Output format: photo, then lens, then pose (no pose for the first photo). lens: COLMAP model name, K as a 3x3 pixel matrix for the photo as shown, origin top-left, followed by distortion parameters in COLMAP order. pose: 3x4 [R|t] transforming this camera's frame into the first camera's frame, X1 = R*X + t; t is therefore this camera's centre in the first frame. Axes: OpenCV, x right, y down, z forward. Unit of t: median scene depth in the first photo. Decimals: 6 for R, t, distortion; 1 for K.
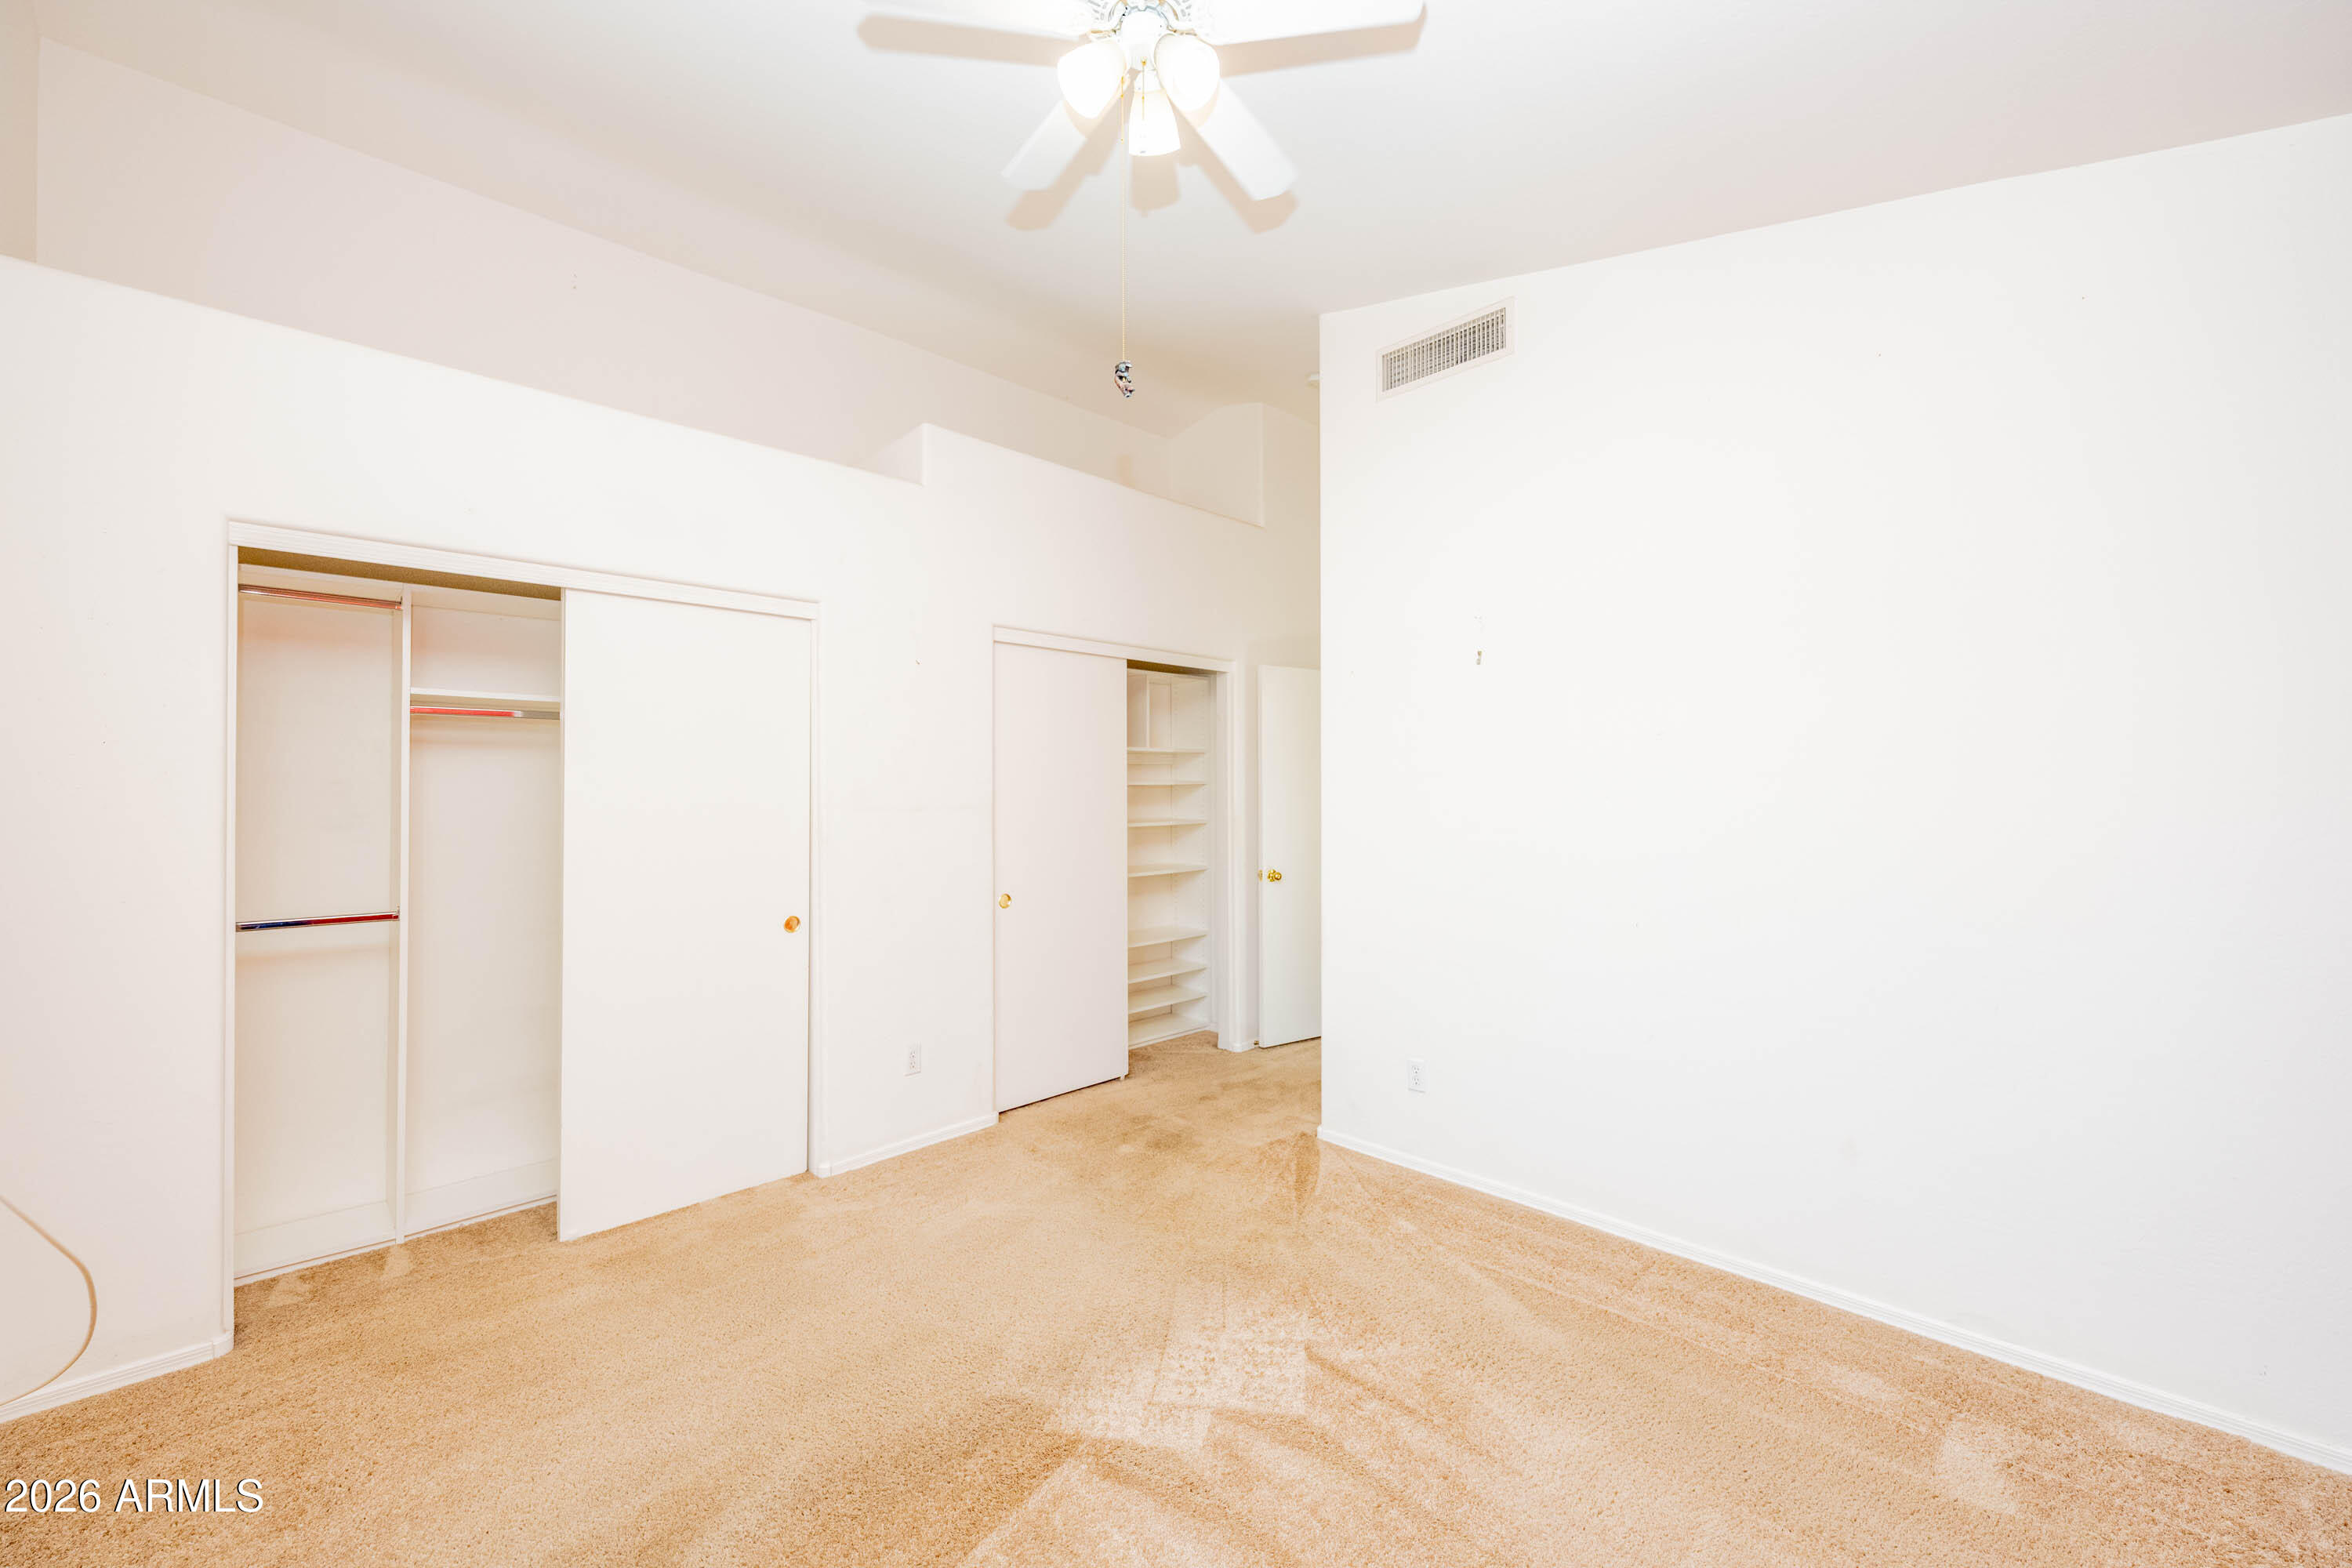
lens RADIAL K [[936.2, 0, 1171.0], [0, 936.2, 791.0], [0, 0, 1]] dist [-0.003120, 0.000402]
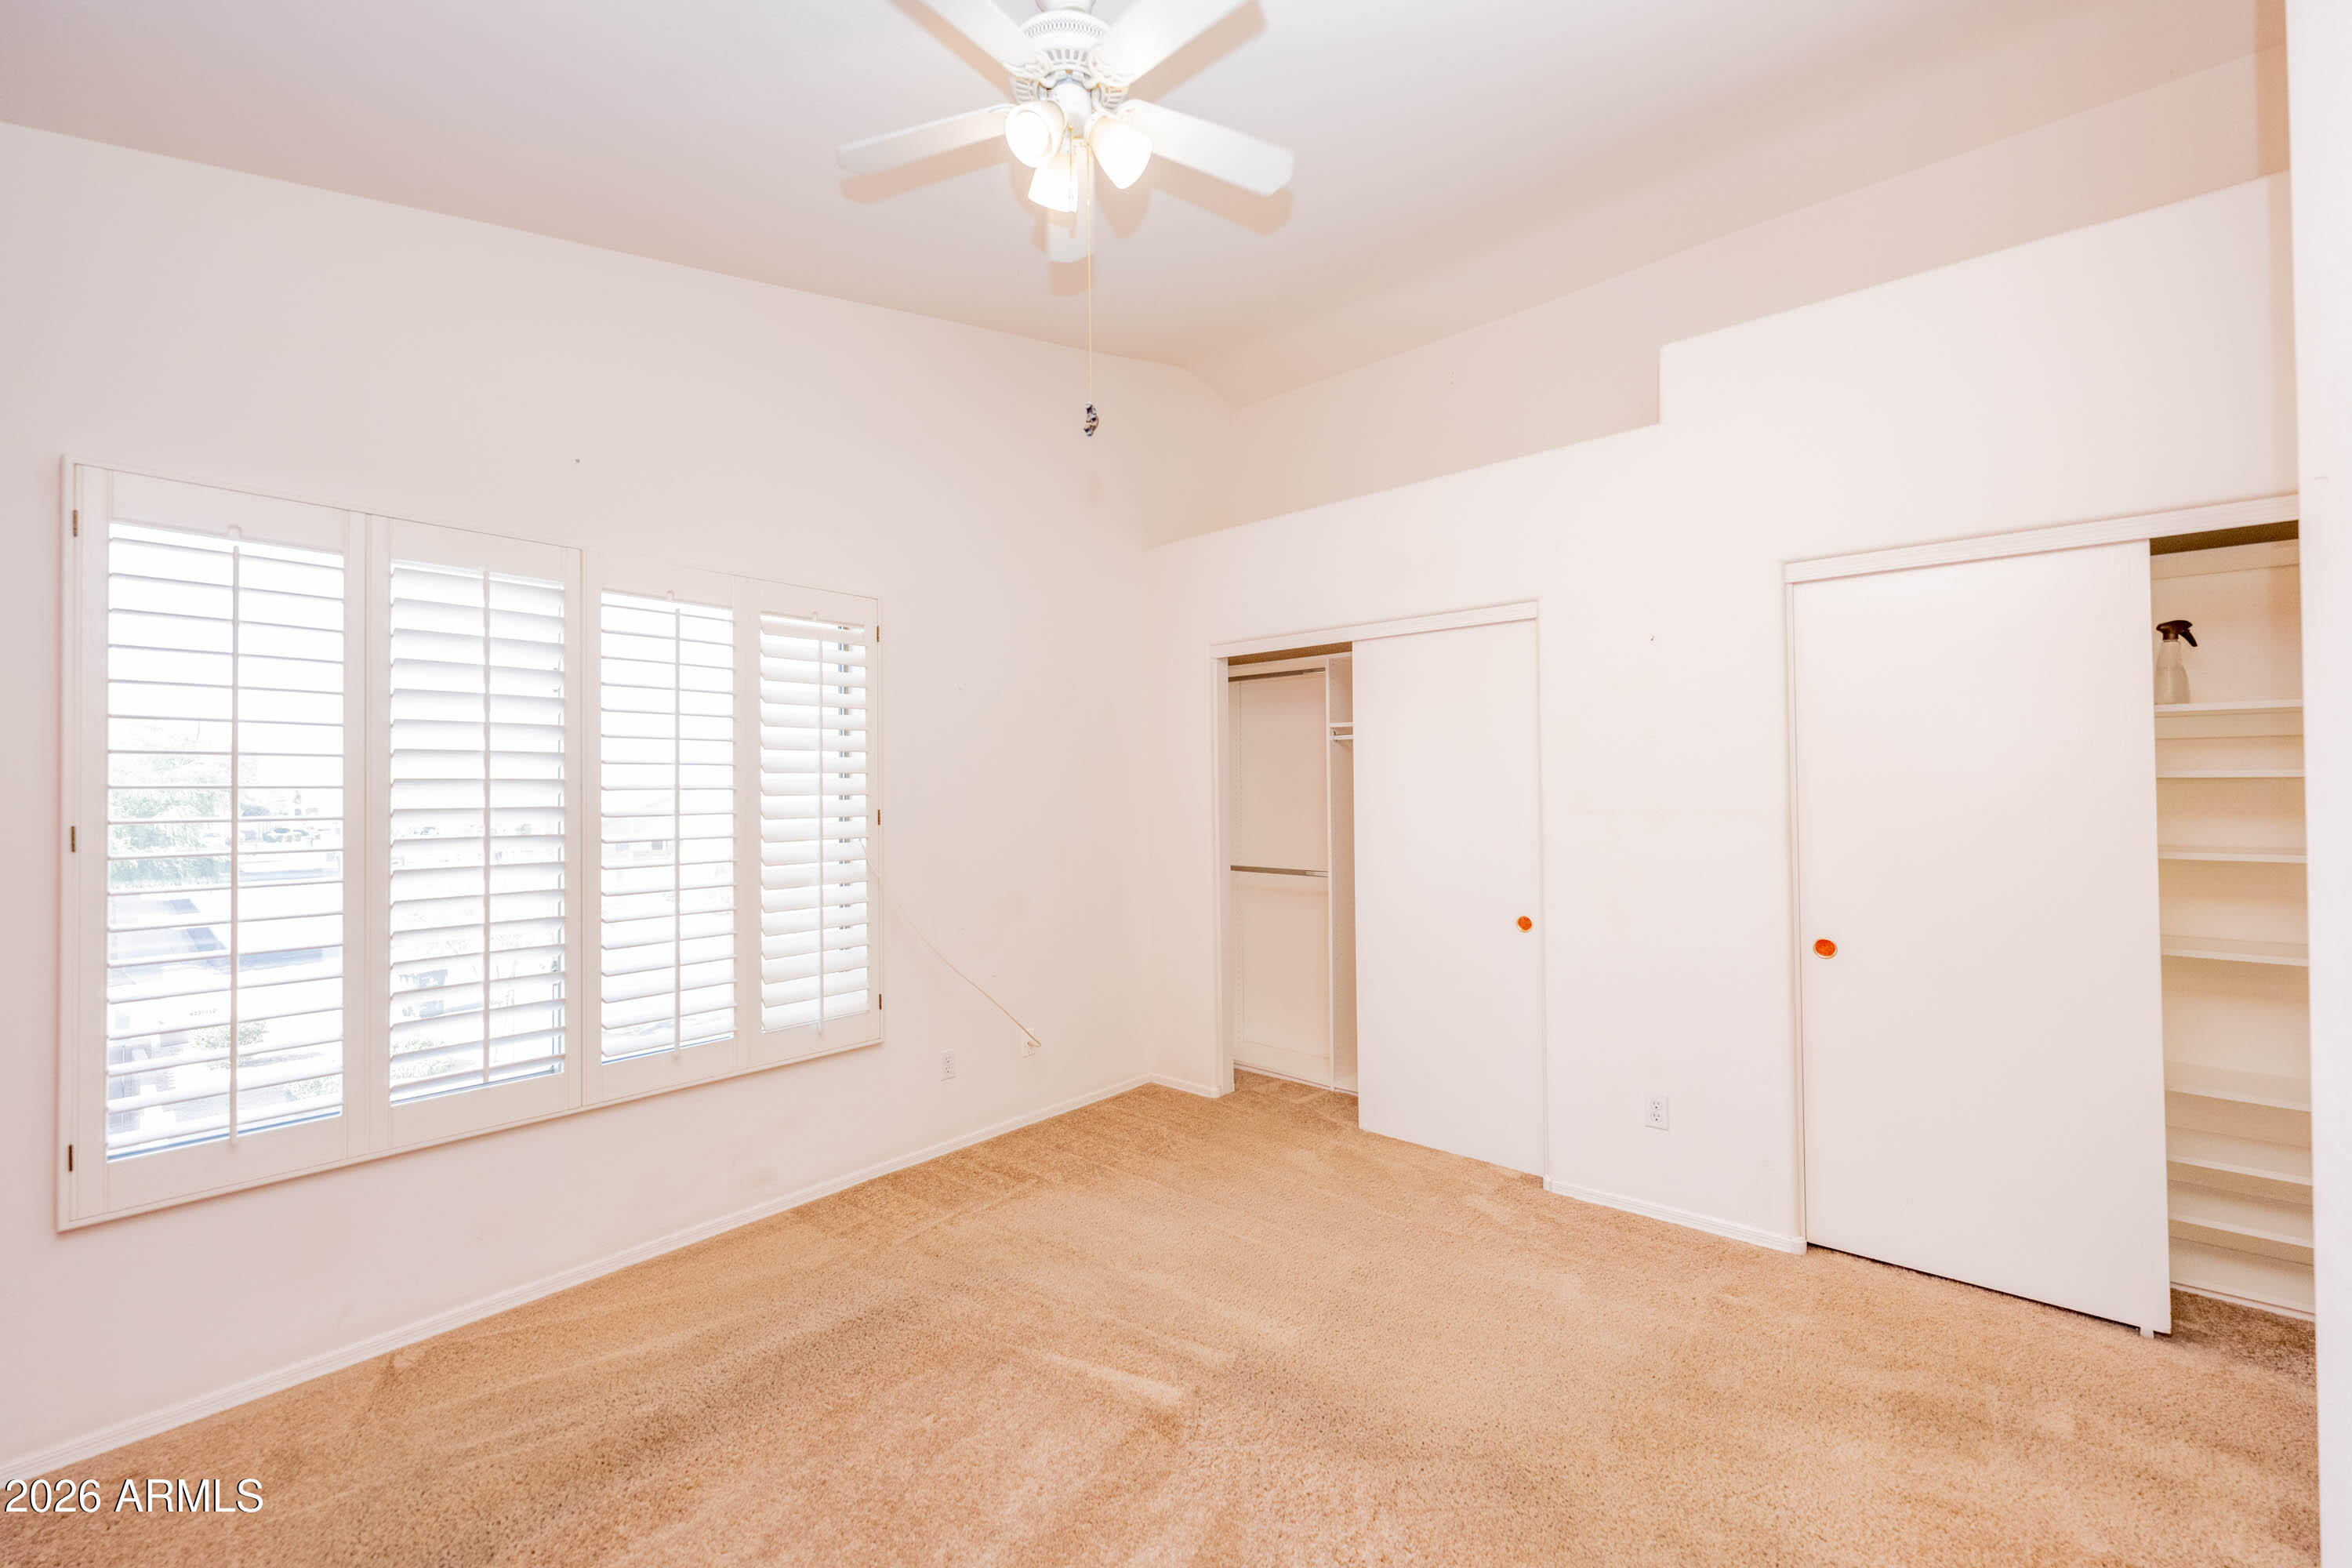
lens RADIAL K [[936.2, 0, 1188.0], [0, 936.2, 781.8], [0, 0, 1]] dist [-0.003120, 0.000402]
pose [[0.081228, -0.010889, -0.996636, 0.497083], [0.003207, 0.999938, -0.010663, -0.000149], [0.996690, -0.002330, 0.081258, 0.481289]]
